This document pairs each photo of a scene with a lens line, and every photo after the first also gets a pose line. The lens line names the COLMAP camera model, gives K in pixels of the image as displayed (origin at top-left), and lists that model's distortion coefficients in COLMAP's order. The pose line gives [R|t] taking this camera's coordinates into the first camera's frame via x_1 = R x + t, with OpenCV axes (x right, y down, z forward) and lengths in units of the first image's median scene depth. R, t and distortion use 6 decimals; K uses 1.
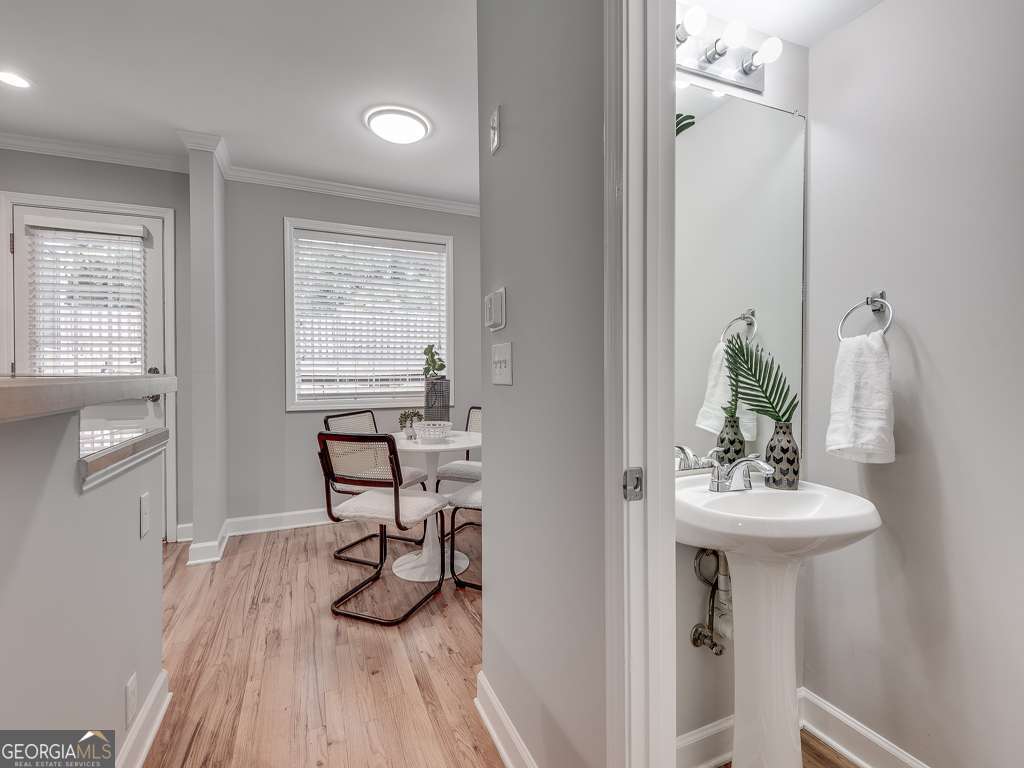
lens RADIAL K [[472.8, 0, 515.0], [0, 472.8, 380.0], [0, 0, 1]] dist [0.042255, -0.025982]
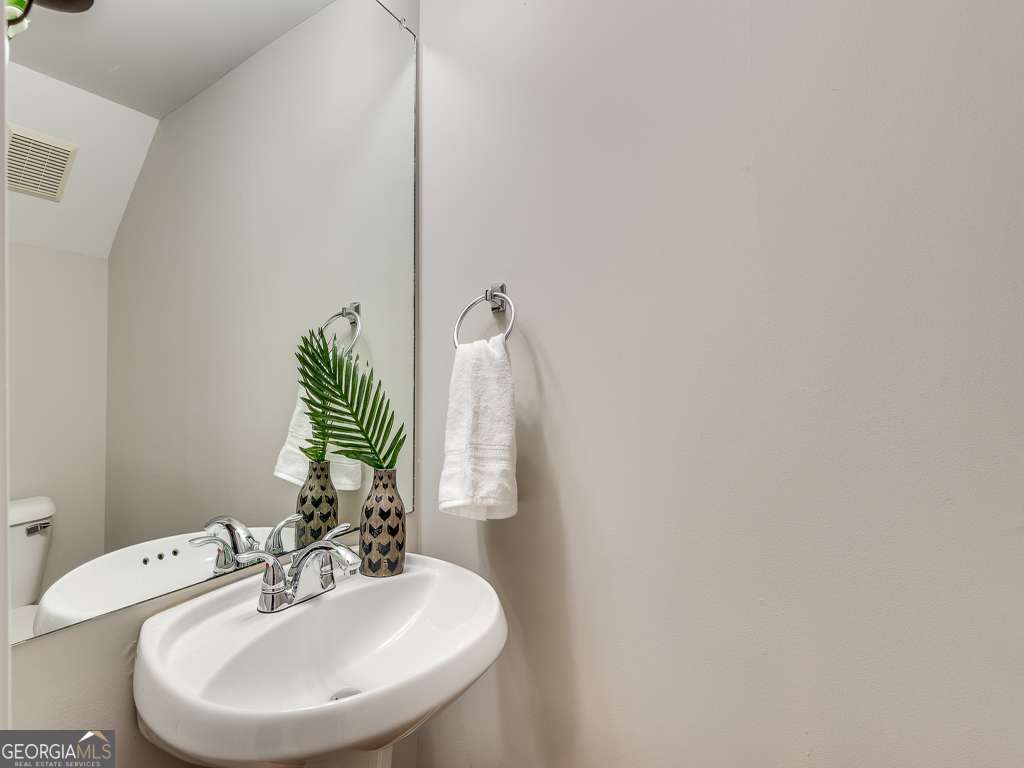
lens RADIAL K [[472.8, 0, 515.0], [0, 472.8, 380.0], [0, 0, 1]] dist [0.042255, -0.025982]
pose [[0.765203, 0.017313, 0.643556, 0.283831], [0.007490, 0.999331, -0.035790, -0.008154], [-0.643746, 0.032207, 0.764561, 0.394961]]
